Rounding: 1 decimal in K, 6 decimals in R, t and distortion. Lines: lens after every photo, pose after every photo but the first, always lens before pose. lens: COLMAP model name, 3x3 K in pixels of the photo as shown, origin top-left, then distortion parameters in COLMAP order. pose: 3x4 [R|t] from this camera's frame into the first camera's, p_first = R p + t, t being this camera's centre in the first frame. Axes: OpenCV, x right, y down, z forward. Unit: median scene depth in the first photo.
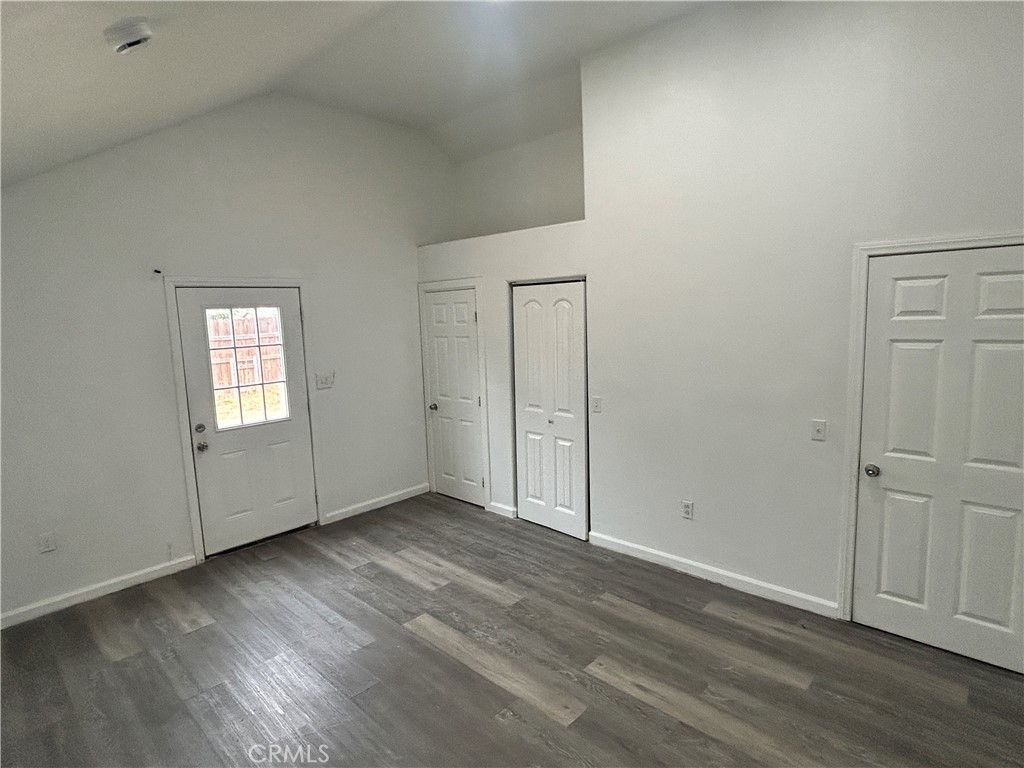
lens RADIAL K [[550.9, 0, 506.5], [0, 550.9, 383.0], [0, 0, 1]] dist [0.007003, -0.003532]
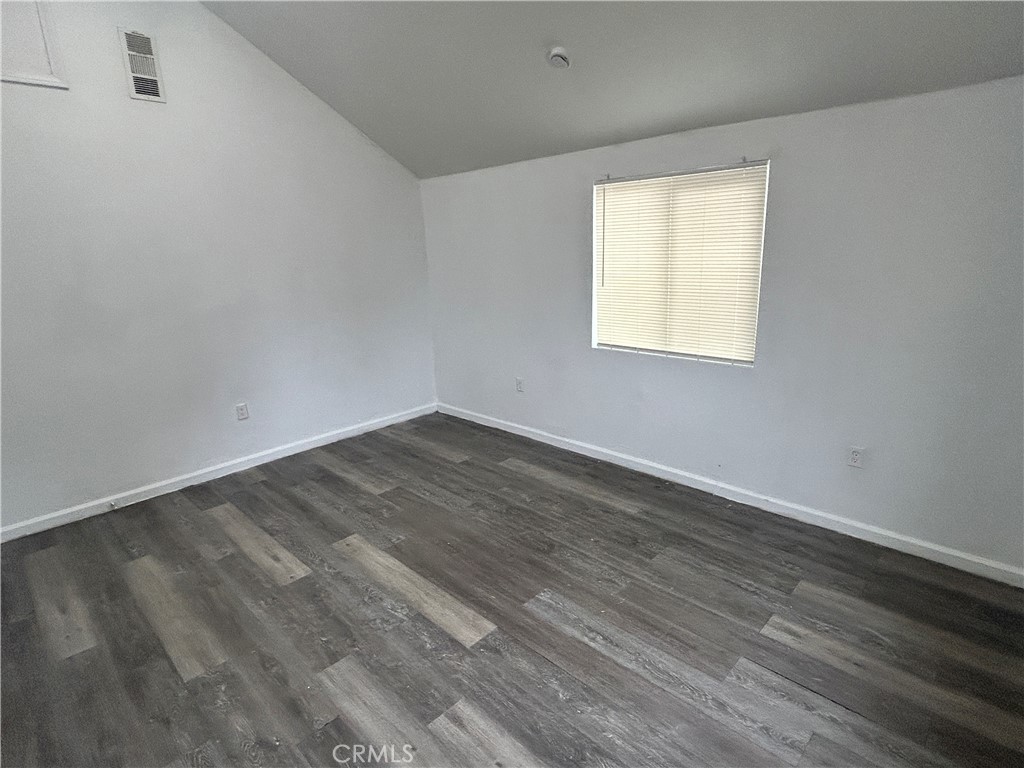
lens RADIAL K [[550.9, 0, 509.1], [0, 550.9, 381.7], [0, 0, 1]] dist [0.007003, -0.003532]
pose [[-0.997761, 0.062177, 0.024651, -0.206110], [0.066883, 0.924862, 0.374375, -0.136795], [0.000479, 0.375186, -0.926950, 1.325377]]
